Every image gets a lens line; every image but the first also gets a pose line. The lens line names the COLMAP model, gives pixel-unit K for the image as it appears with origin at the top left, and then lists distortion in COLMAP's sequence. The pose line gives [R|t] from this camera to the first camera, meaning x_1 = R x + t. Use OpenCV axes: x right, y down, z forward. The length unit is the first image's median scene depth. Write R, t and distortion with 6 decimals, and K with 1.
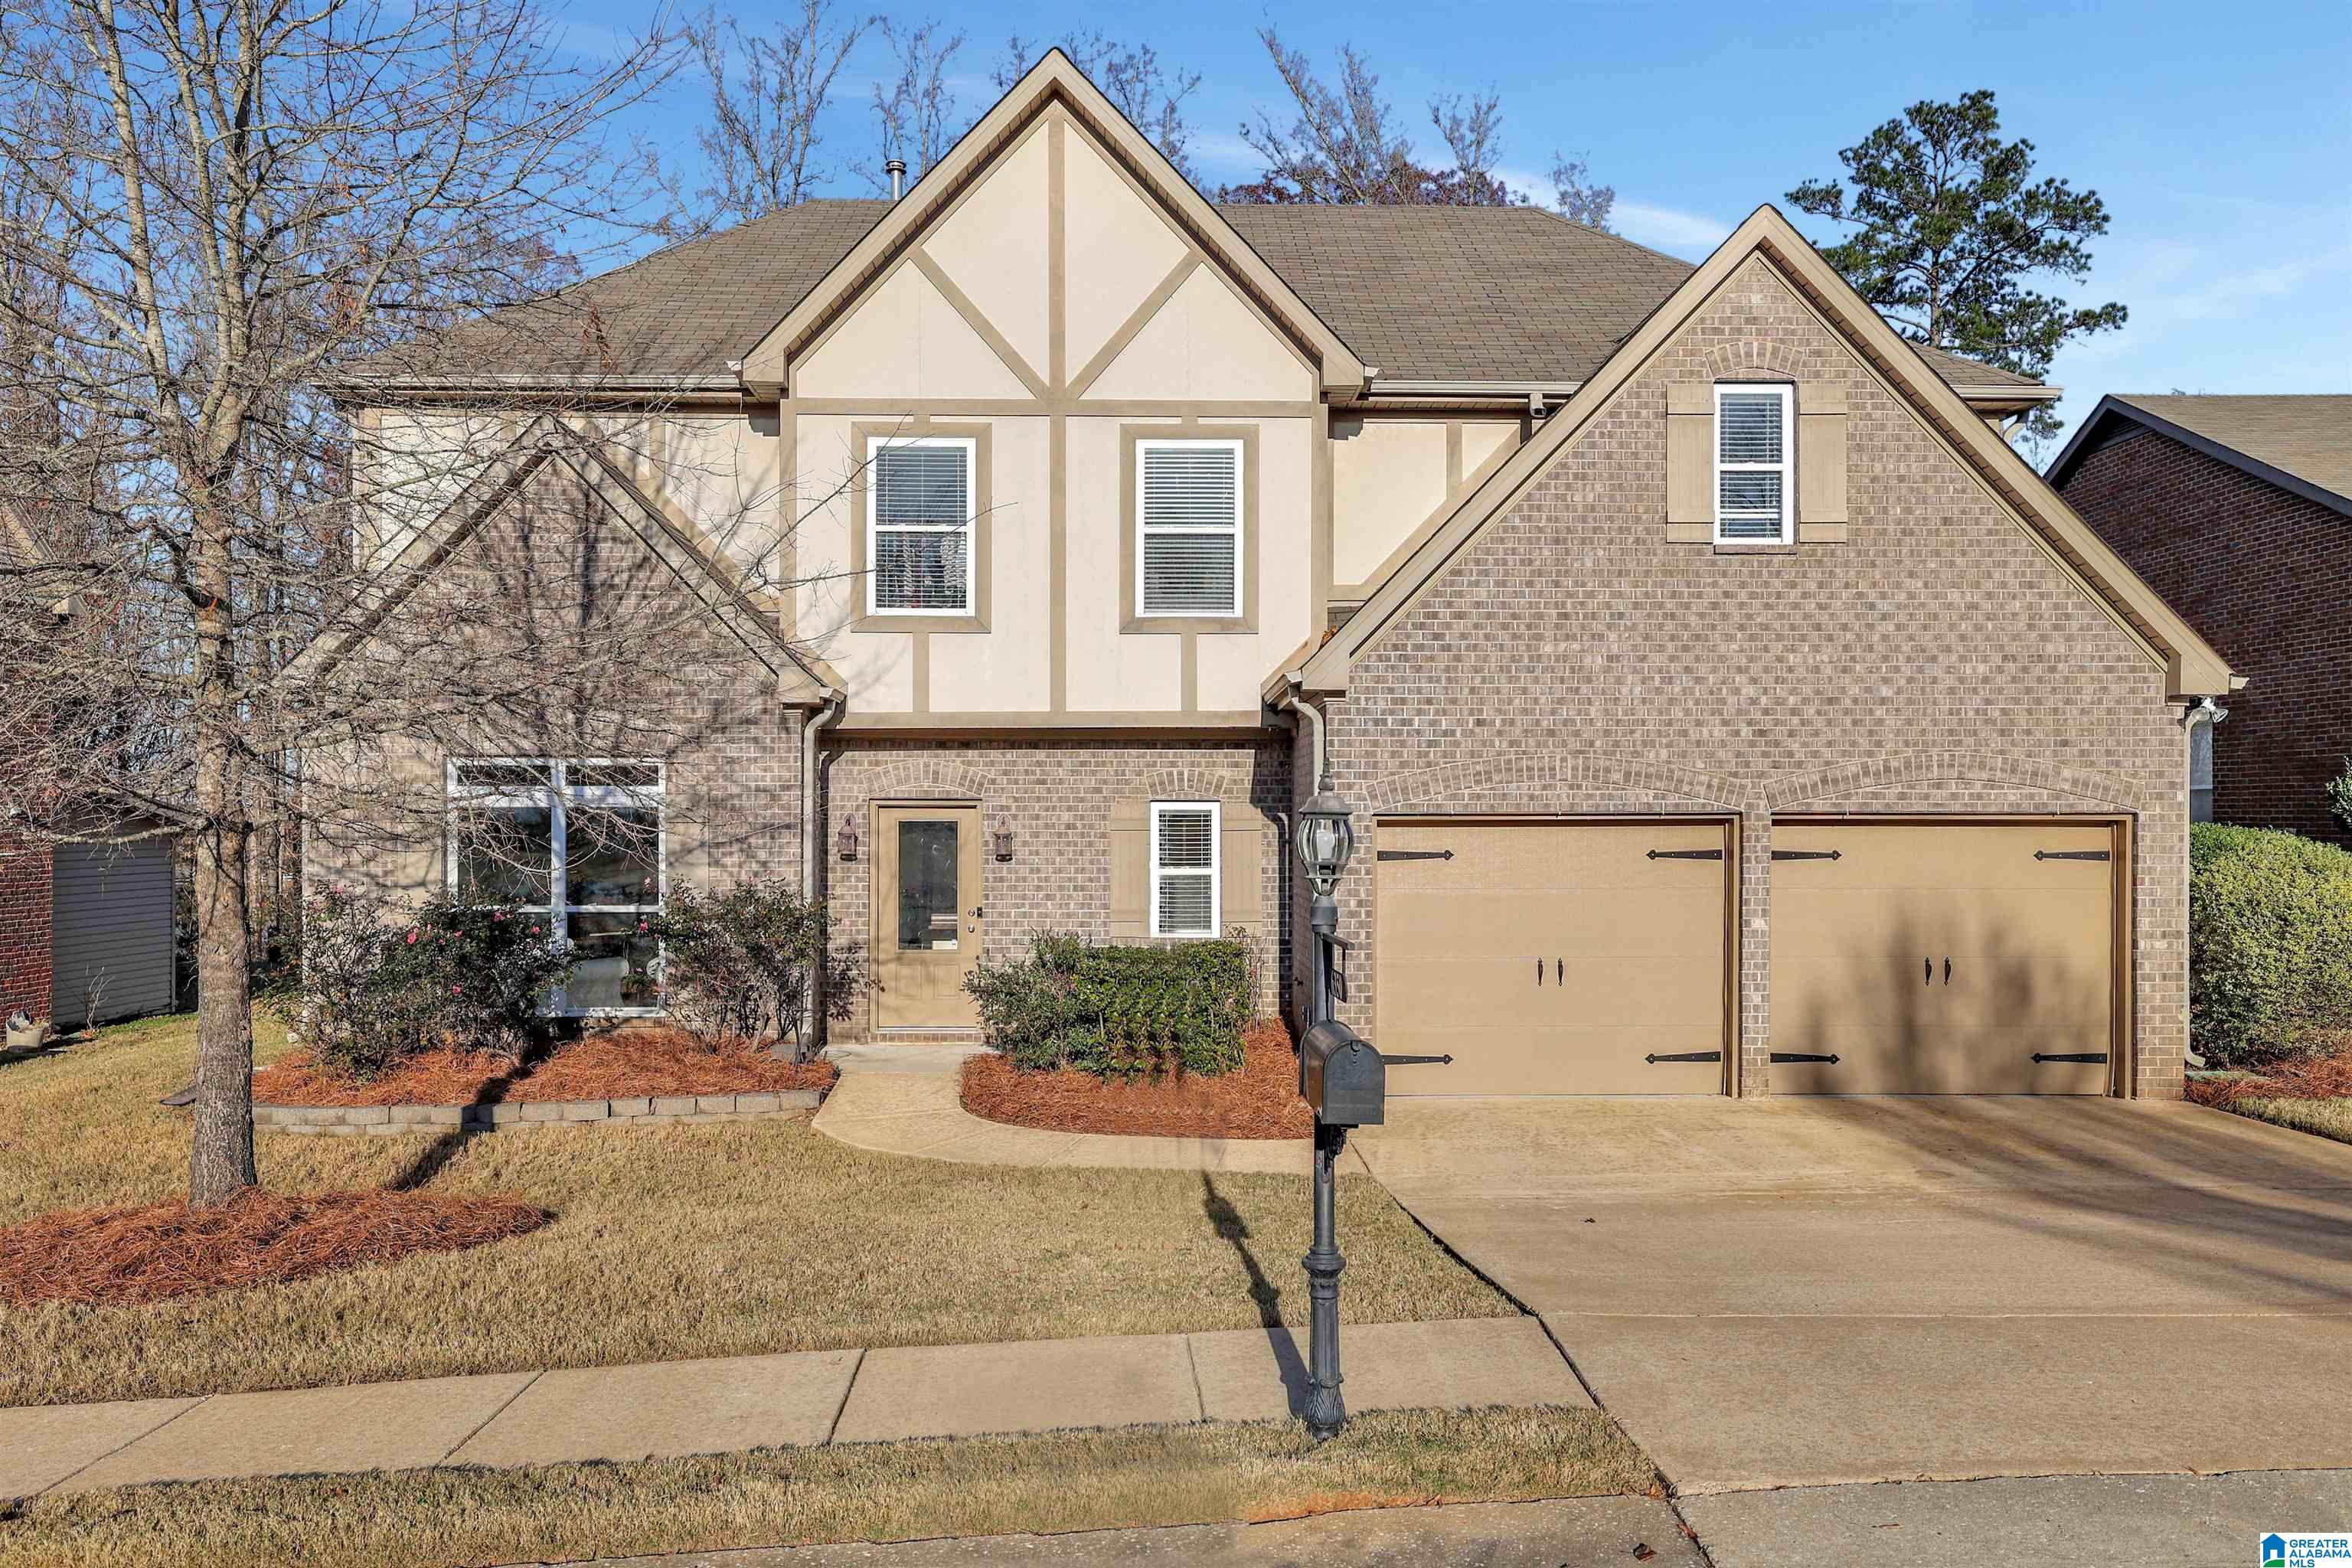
lens RADIAL K [[1709.6, 0, 1186.1], [0, 1709.6, 818.0], [0, 0, 1]] dist [0.016959, 0.002155]
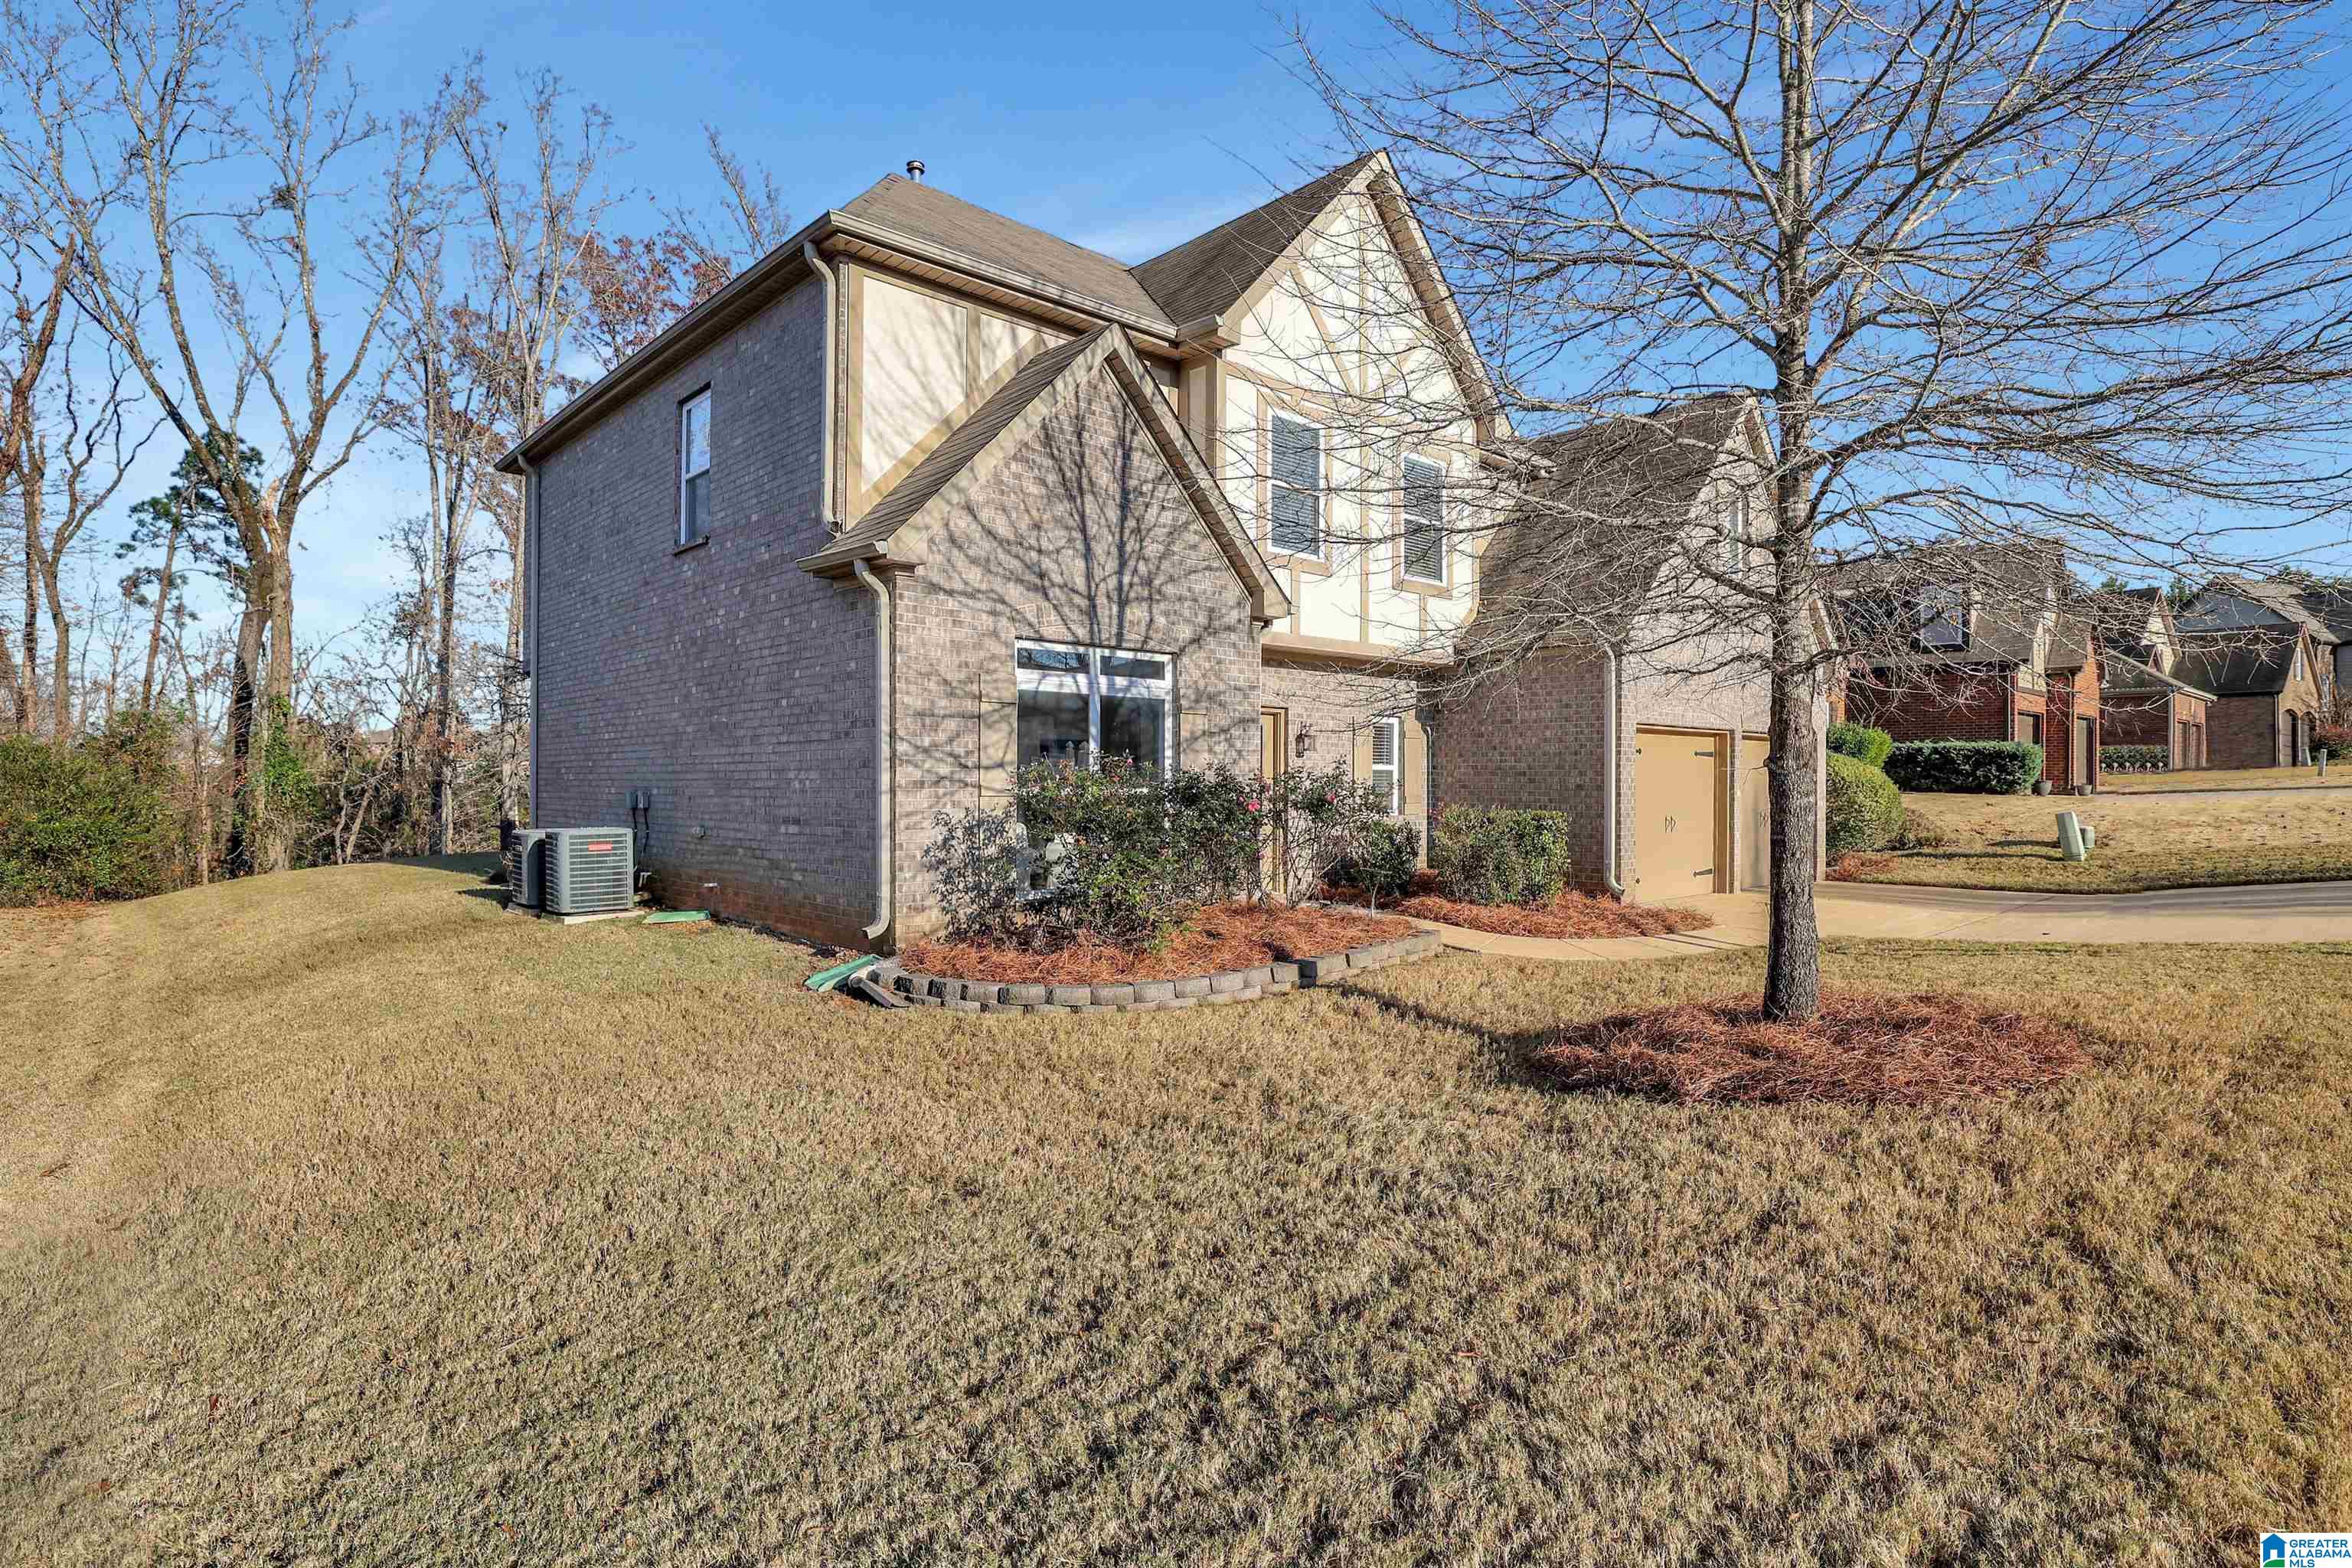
lens RADIAL K [[1181.0, 0, 1179.2], [0, 1181.0, 776.9], [0, 0, 1]] dist [-0.004336, -0.000049]
pose [[0.755235, 0.005333, 0.655433, -0.888607], [-0.004705, 0.999985, -0.002715, 0.050814], [-0.655438, -0.001033, 0.755249, 0.461716]]
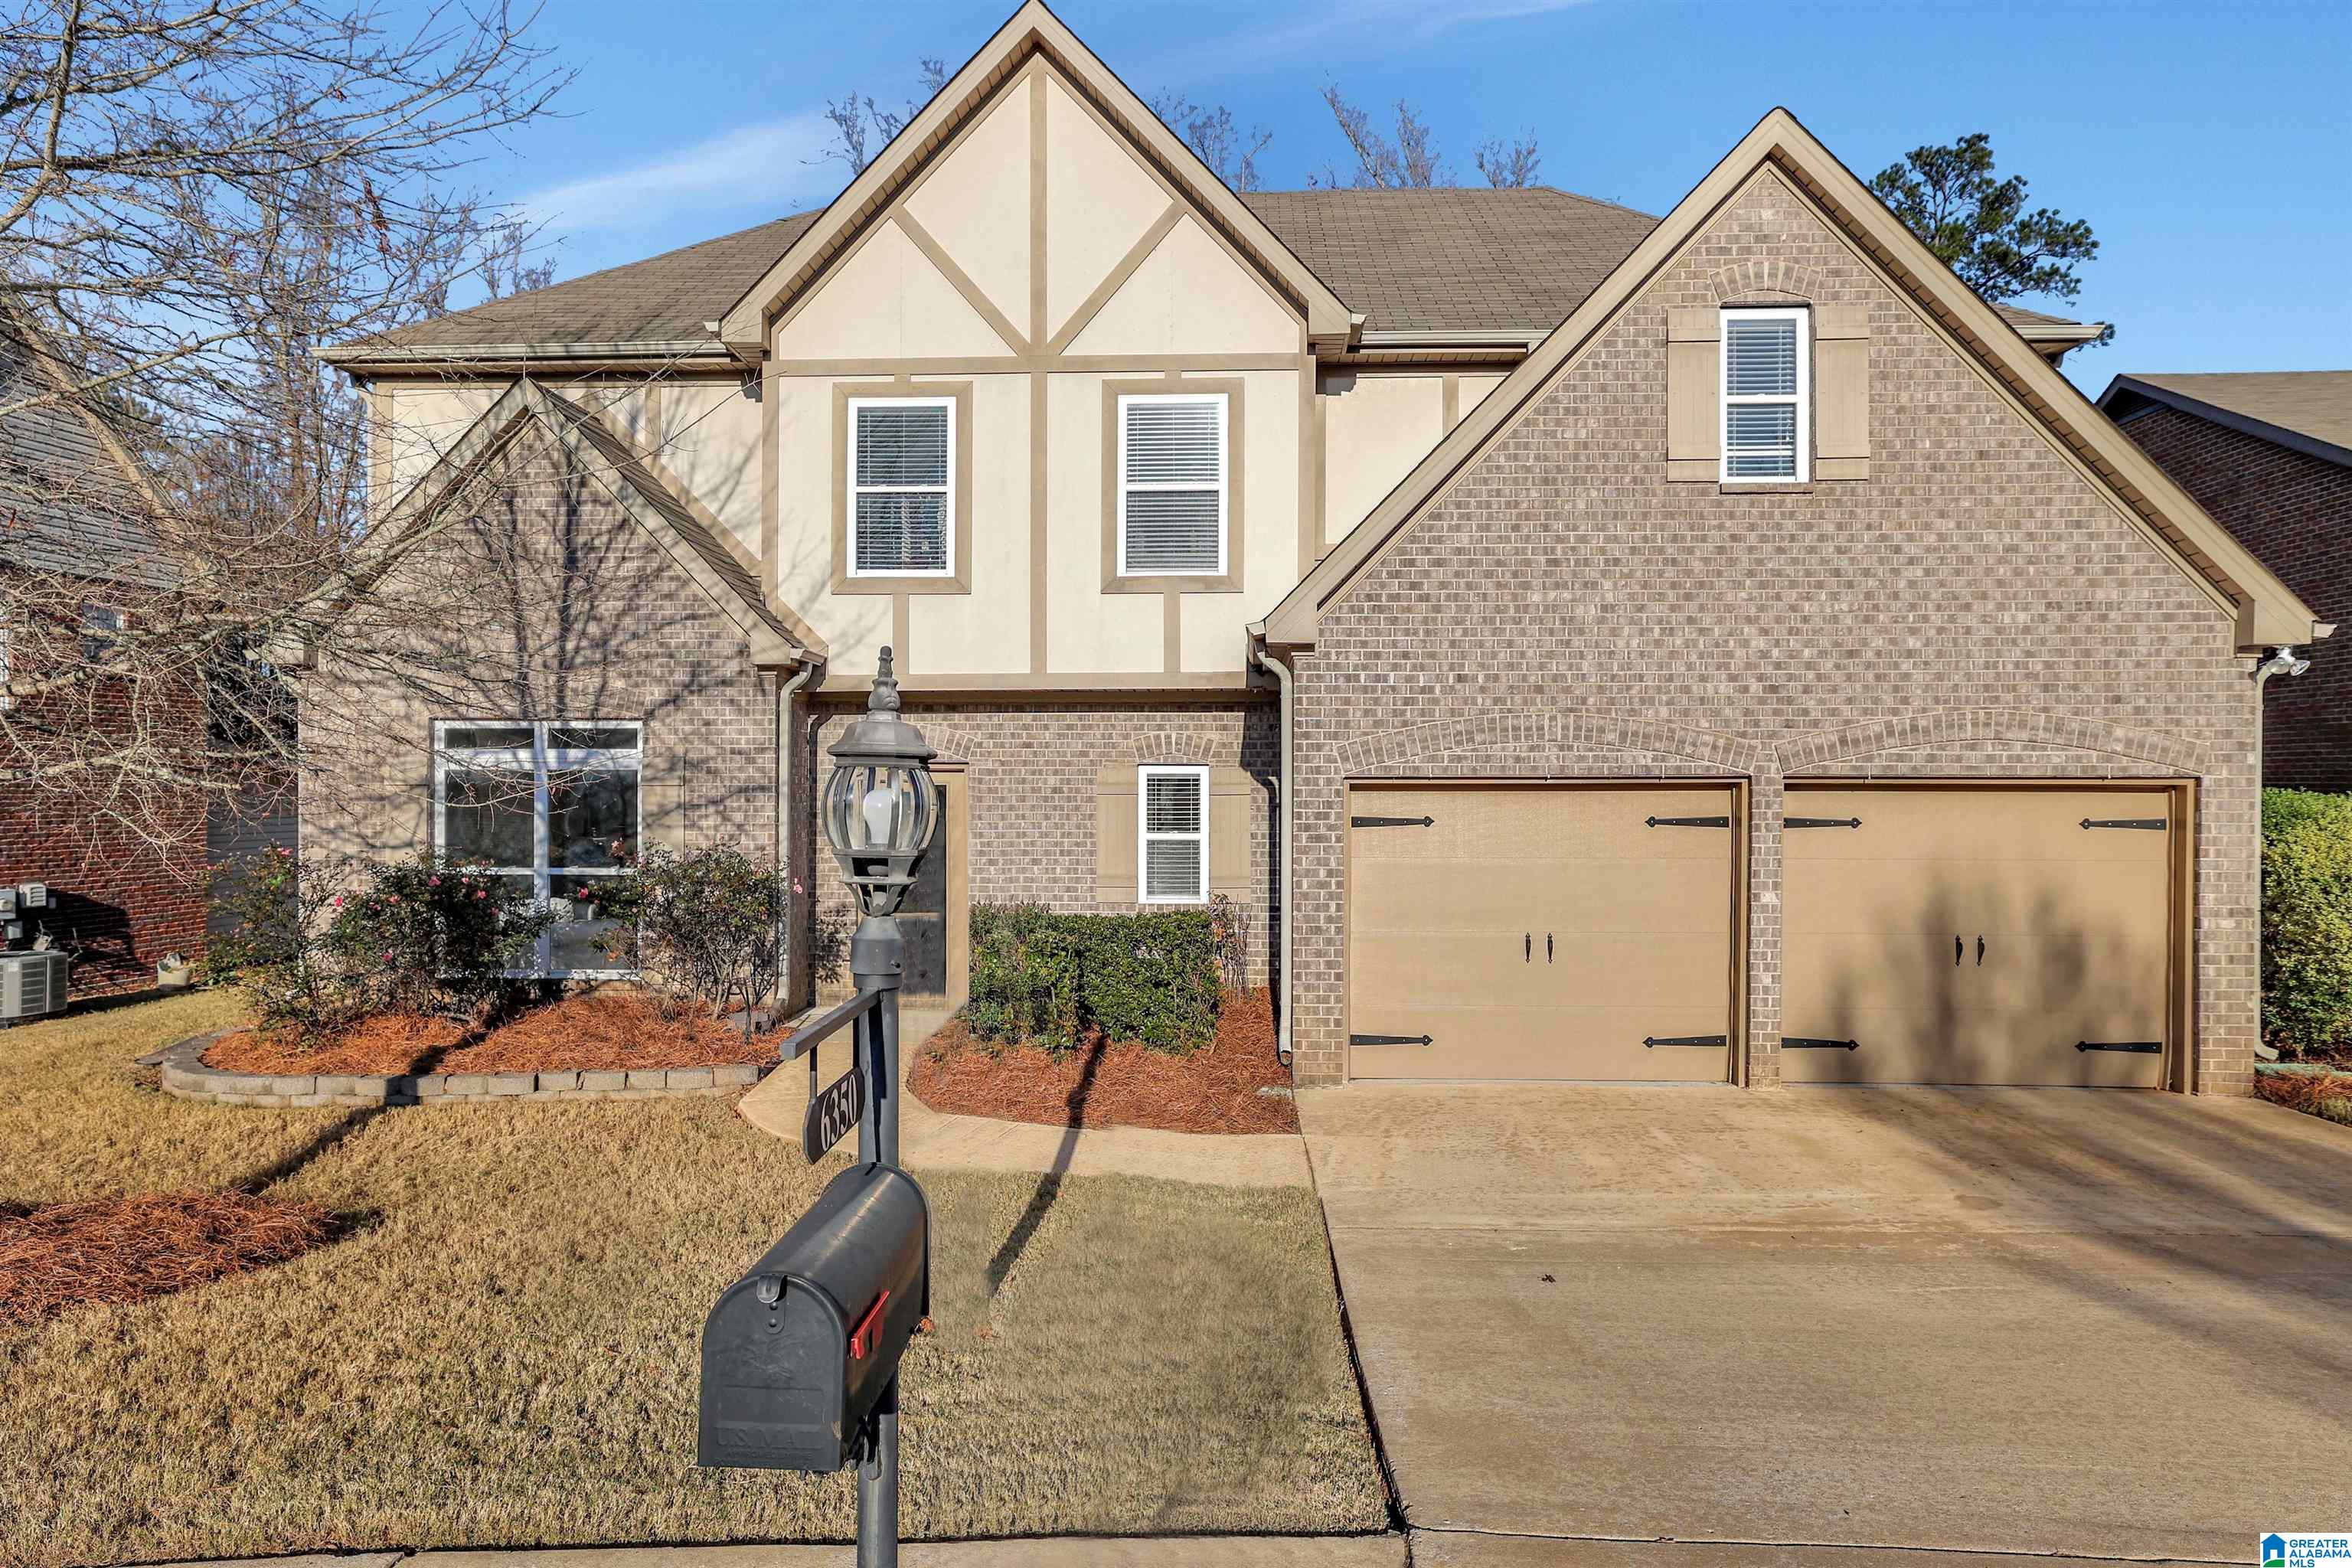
lens RADIAL K [[1414.7, 0, 1180.5], [0, 1414.7, 786.3], [0, 0, 1]] dist [-0.003016, 0.006367]
pose [[0.997176, 0.001971, -0.075074, 0.076963], [-0.001867, 0.999997, 0.001458, 0.001755], [0.075077, -0.001314, 0.997177, 0.222177]]
